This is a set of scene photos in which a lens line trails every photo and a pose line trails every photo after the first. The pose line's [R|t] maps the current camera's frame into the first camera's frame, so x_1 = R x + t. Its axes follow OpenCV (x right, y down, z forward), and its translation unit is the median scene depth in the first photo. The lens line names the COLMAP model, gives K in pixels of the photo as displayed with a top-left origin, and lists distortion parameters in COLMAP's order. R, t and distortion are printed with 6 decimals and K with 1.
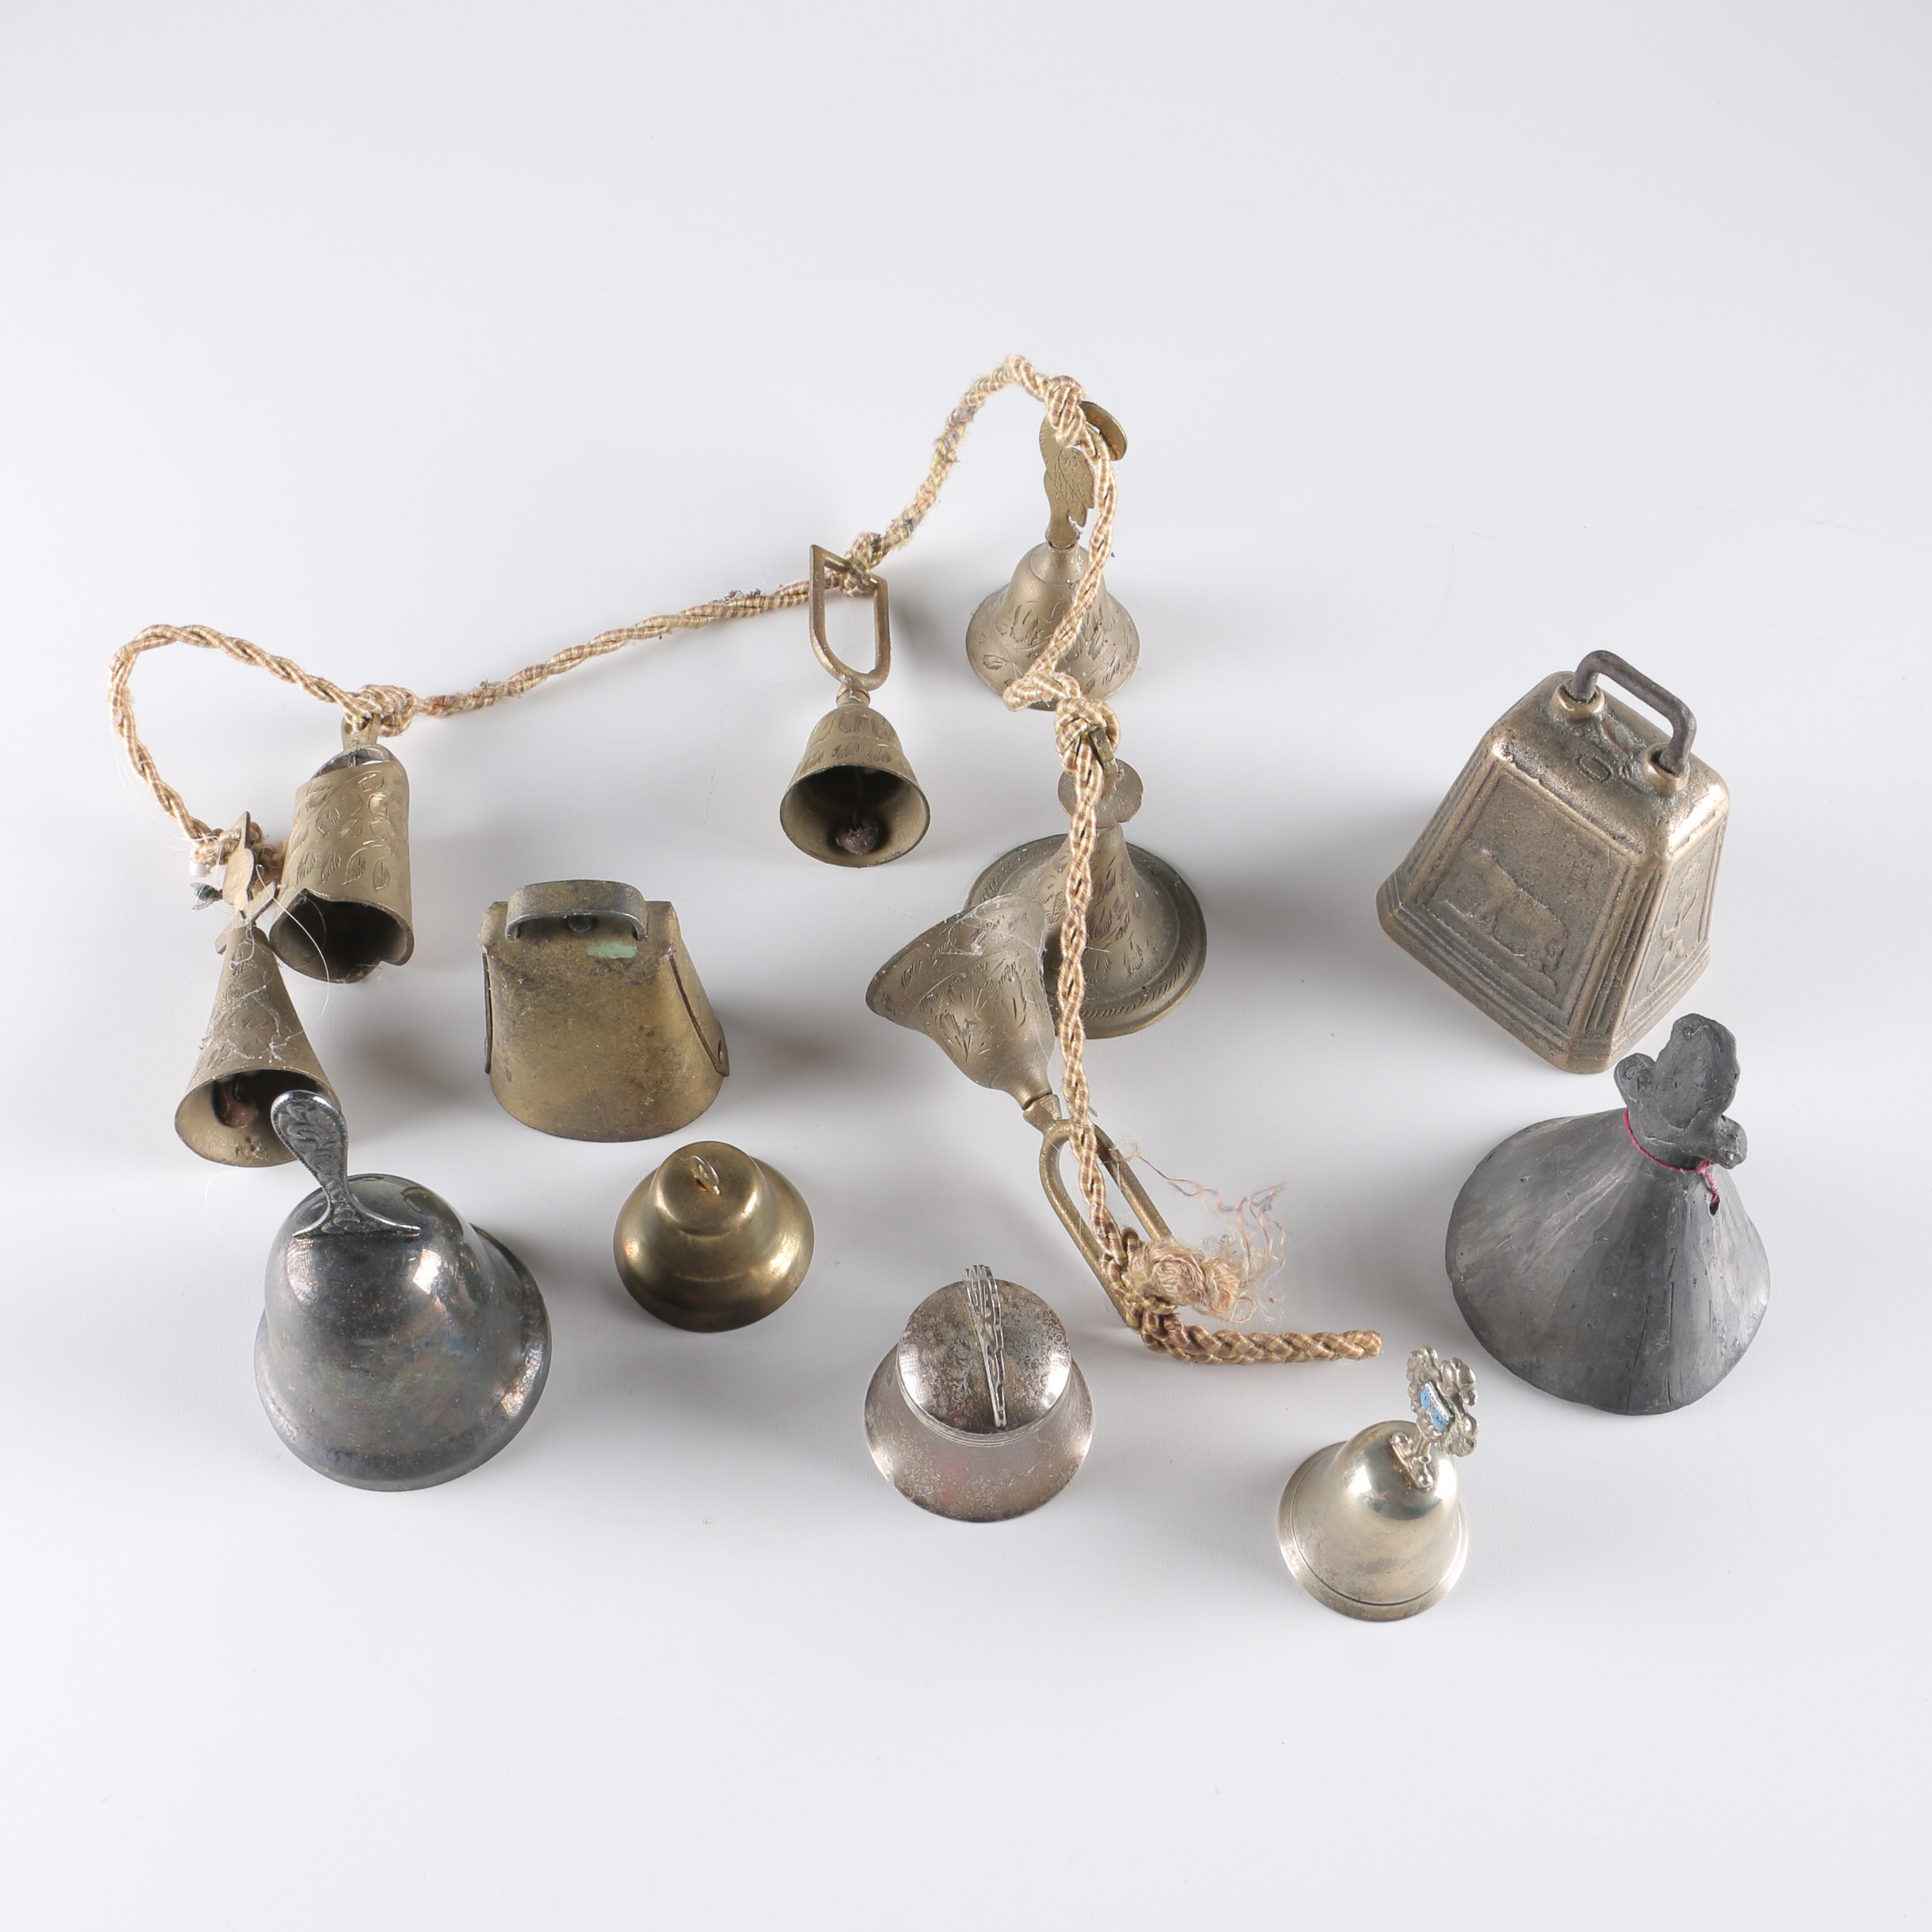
lens RADIAL K [[2375.8, 0, 973.3], [0, 2375.8, 1039.0], [0, 0, 1]] dist [-0.156499, 0.000000]
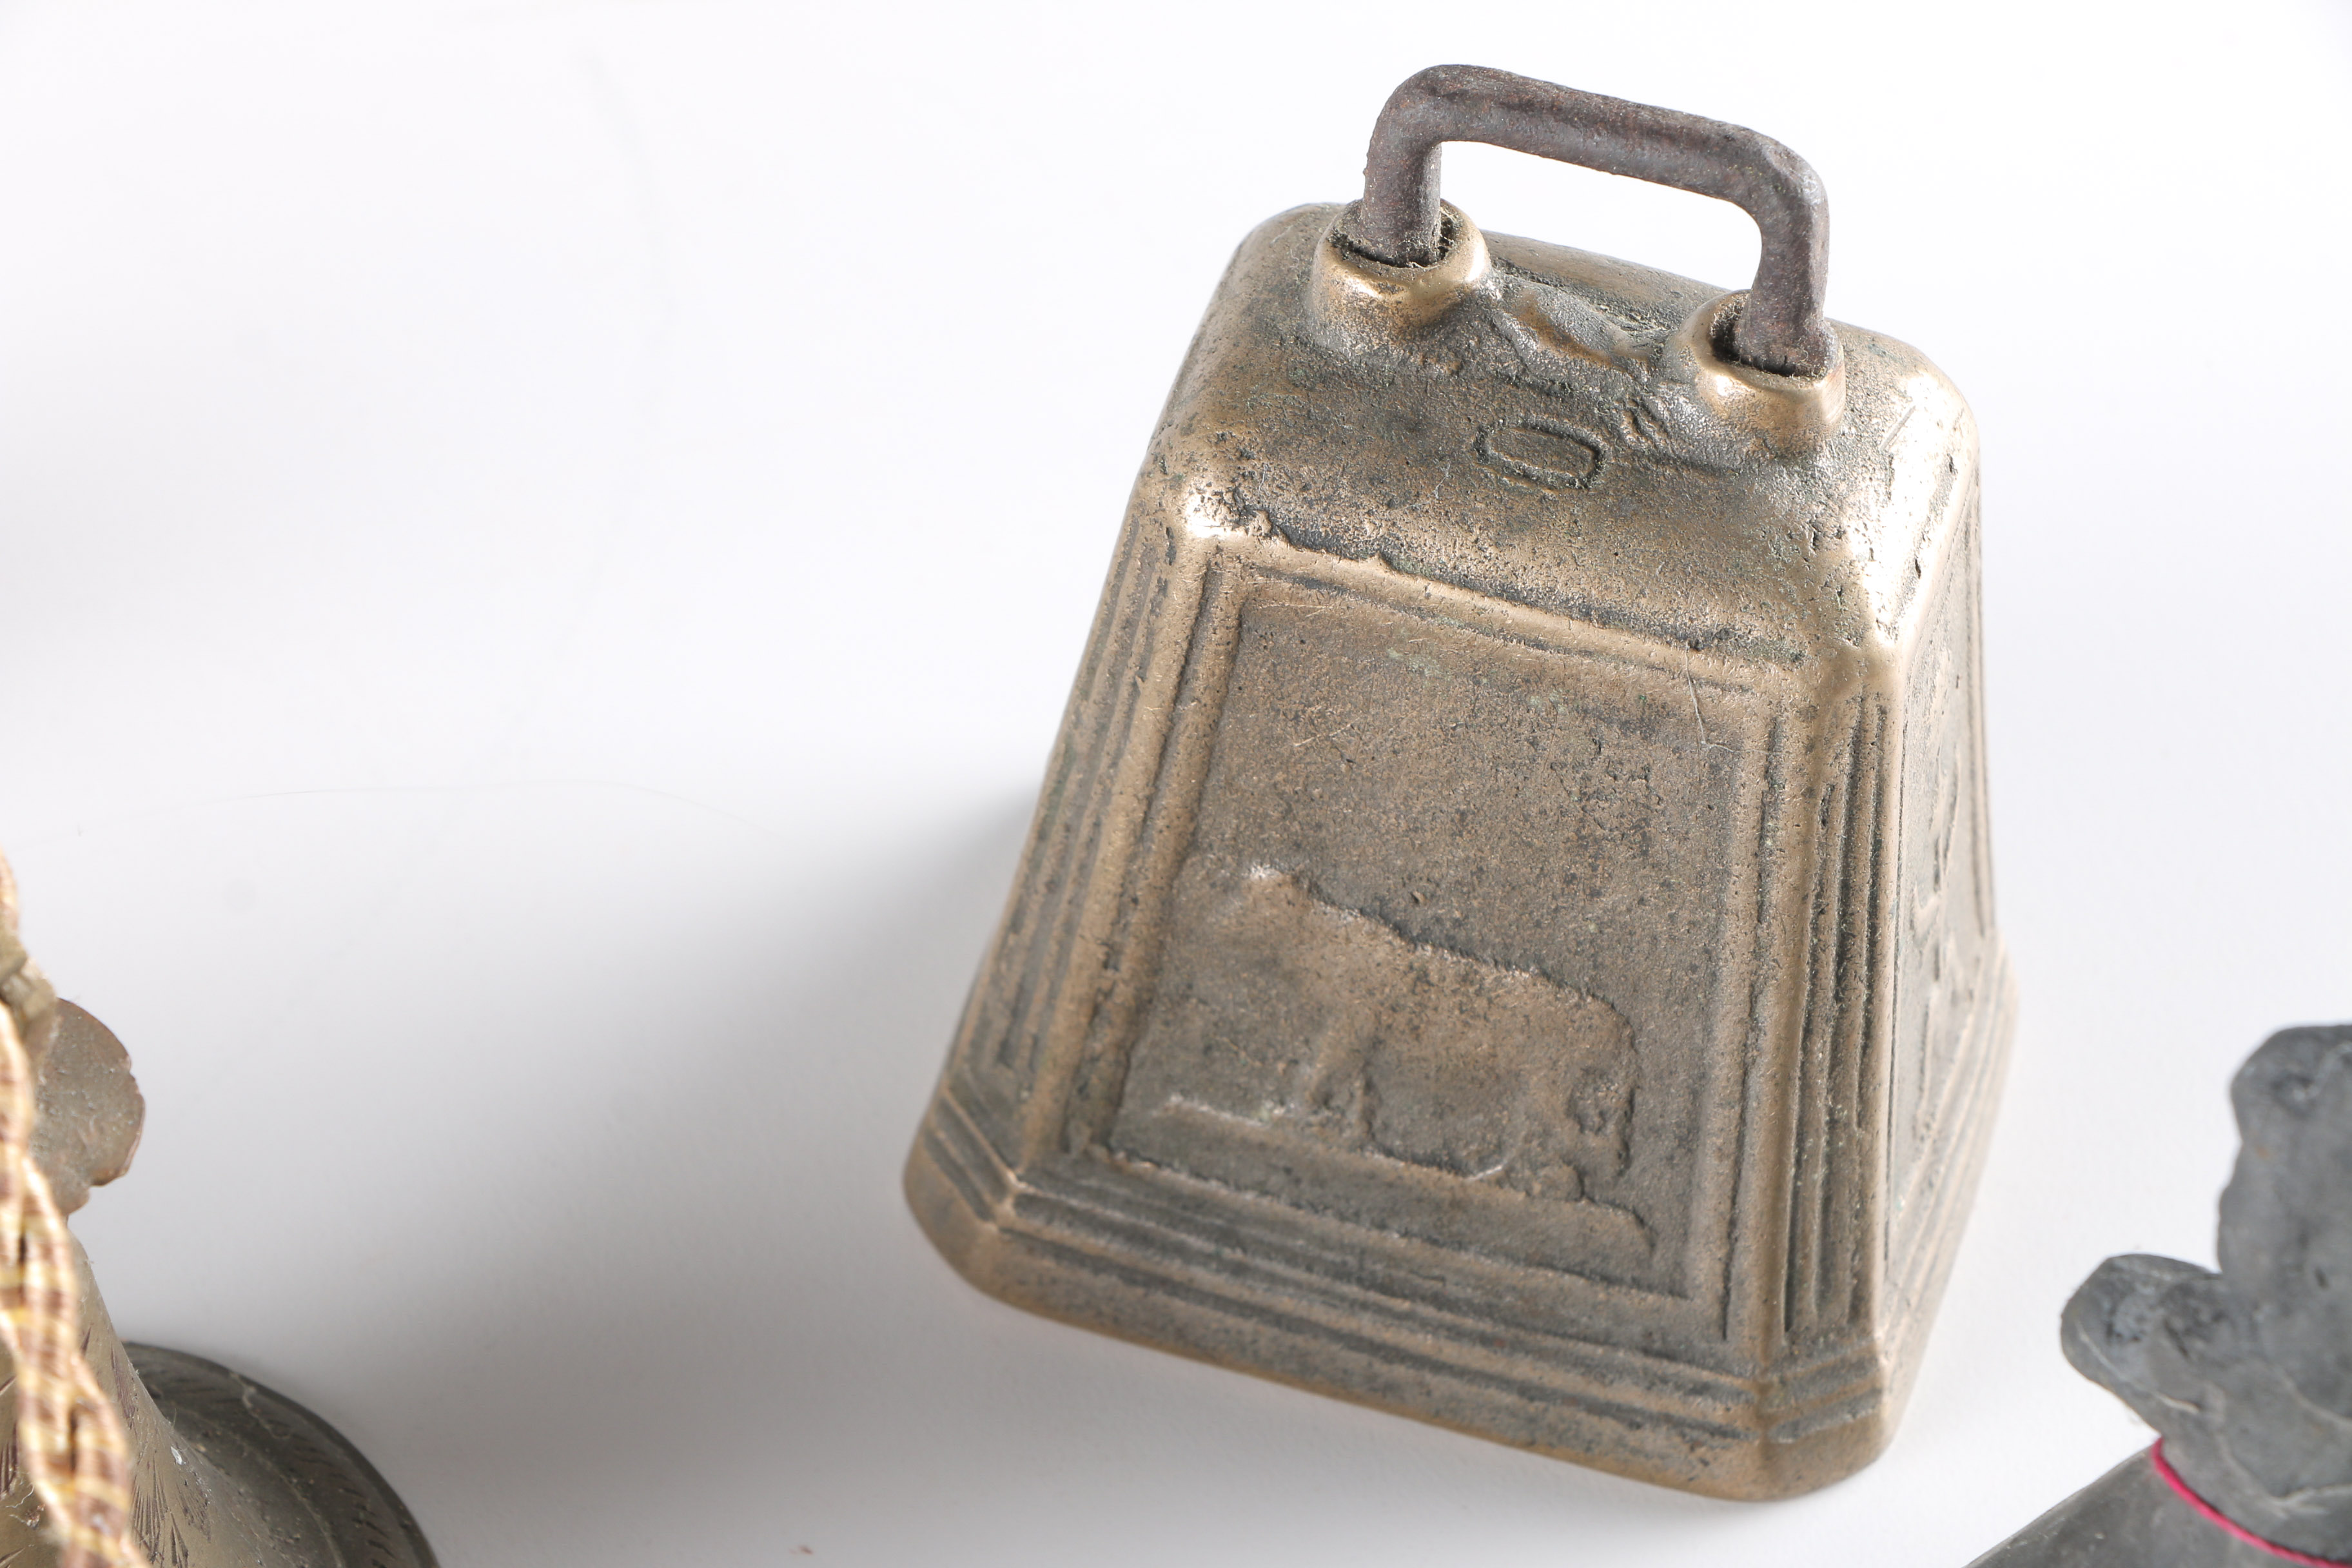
lens RADIAL K [[8369.1, 0, 1164.7], [0, 8369.1, 783.7], [0, 0, 1]] dist [0.334199, 0.000000]
pose [[0.878208, -0.318604, 0.356710, -0.161692], [0.381393, 0.916547, -0.120340, 0.030520], [-0.288601, 0.241731, 0.926432, 0.044976]]
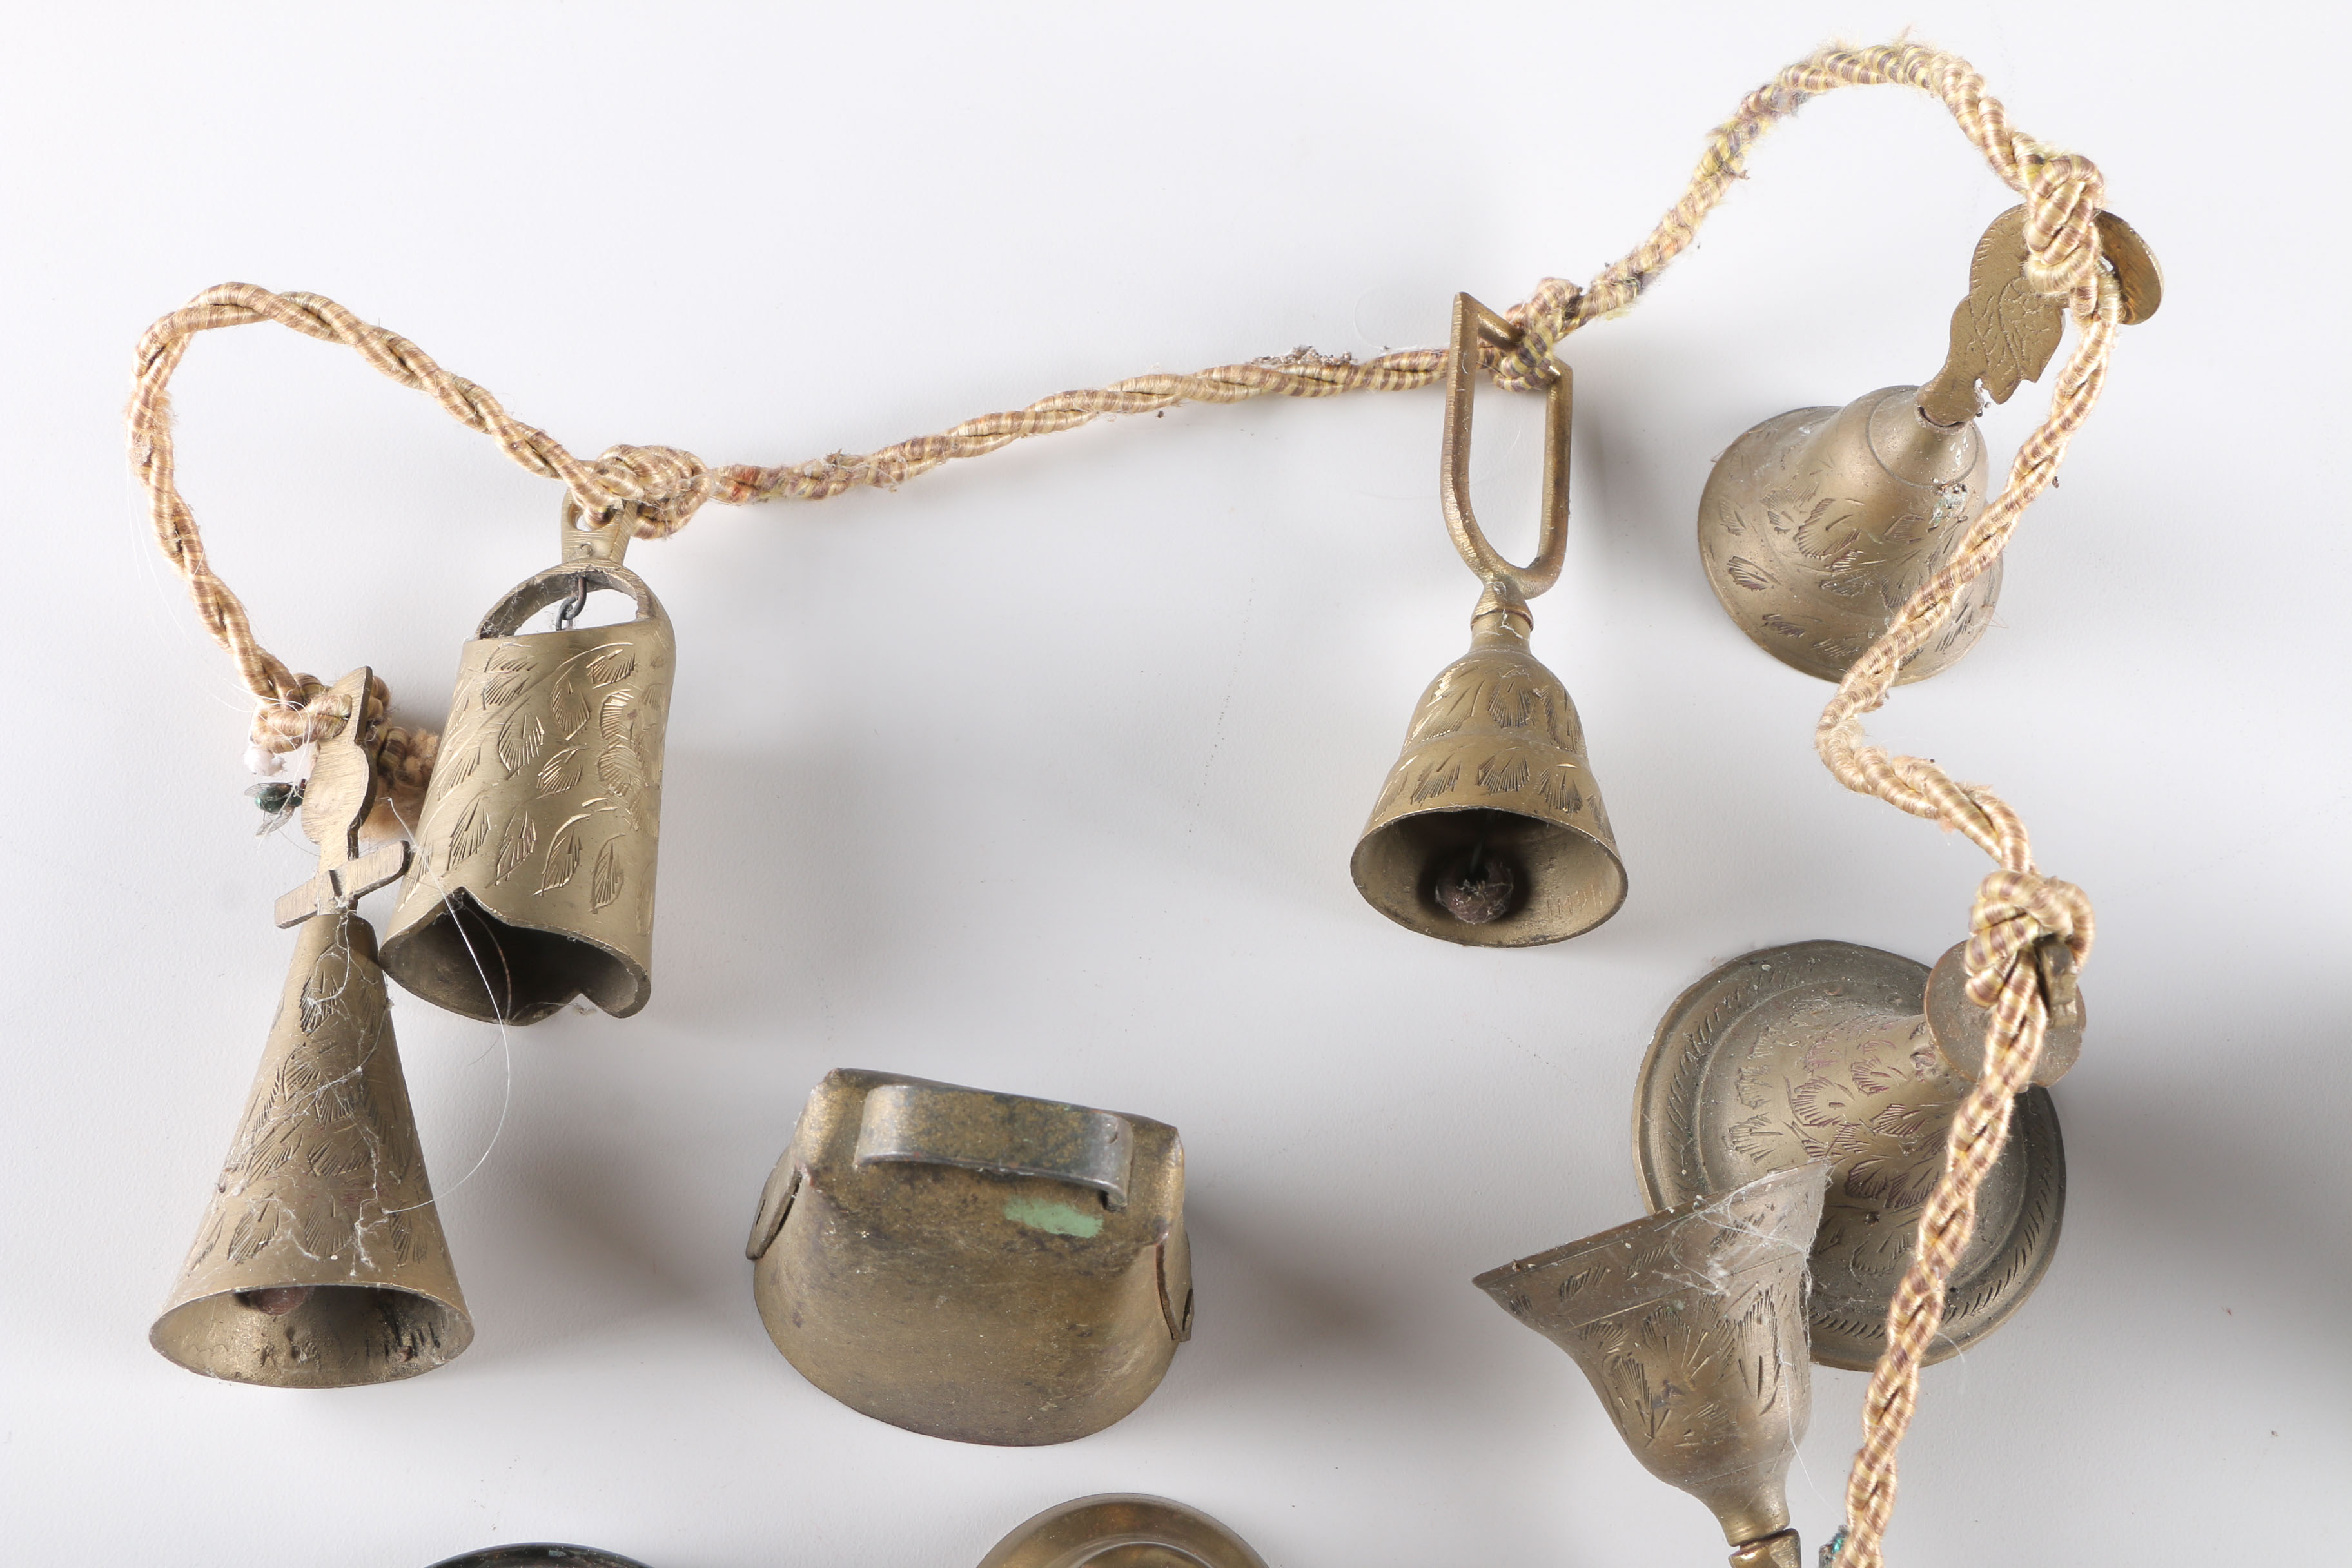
lens RADIAL K [[2942.2, 0, 1165.3], [0, 2942.2, 805.5], [0, 0, 1]] dist [-0.034395, 0.000000]
pose [[0.984251, 0.176592, 0.008075, -0.140997], [-0.176092, 0.975407, 0.132562, -0.200818], [0.015533, -0.131896, 0.991142, 0.358917]]
